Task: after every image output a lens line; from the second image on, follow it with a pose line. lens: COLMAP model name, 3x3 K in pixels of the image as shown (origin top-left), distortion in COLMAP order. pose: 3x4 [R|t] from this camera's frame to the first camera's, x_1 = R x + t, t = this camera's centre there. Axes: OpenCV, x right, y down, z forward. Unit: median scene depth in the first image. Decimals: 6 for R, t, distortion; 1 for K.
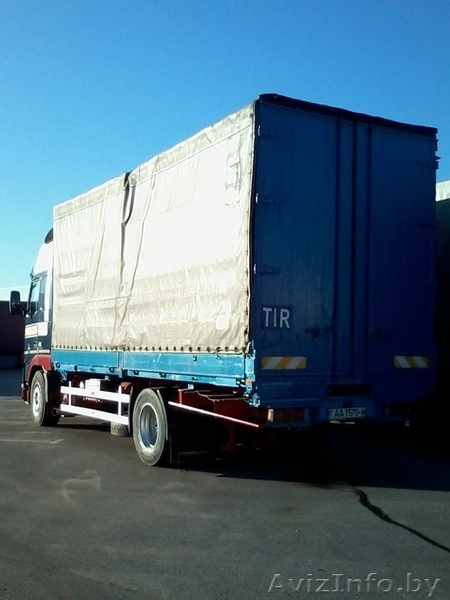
lens RADIAL K [[695.5, 0, 225.0], [0, 695.5, 300.0], [0, 0, 1]] dist [0.009120, -0.000690]
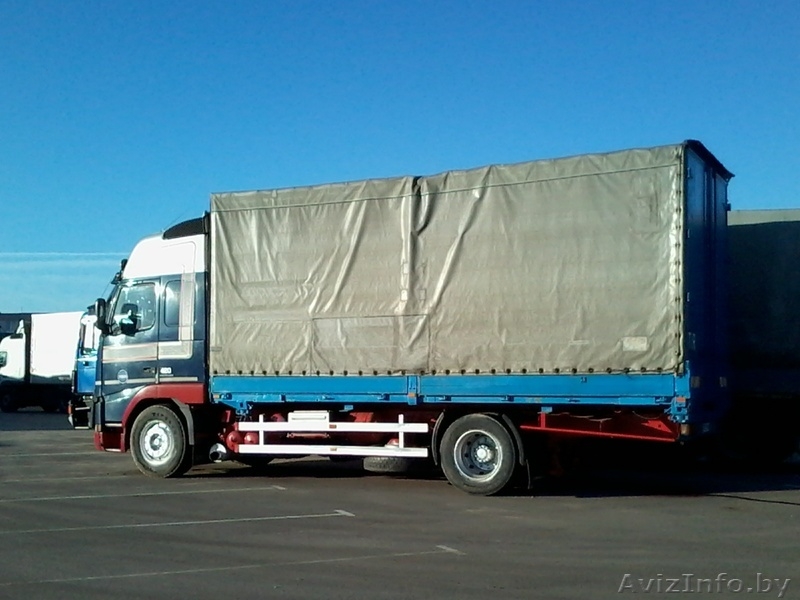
lens RADIAL K [[927.3, 0, 400.0], [0, 927.3, 300.0], [0, 0, 1]] dist [0.009120, -0.000690]
pose [[0.845094, 0.016320, 0.534369, -0.805134], [-0.016035, 0.999858, -0.005178, -0.017090], [-0.534378, -0.004192, 0.845235, -0.001127]]
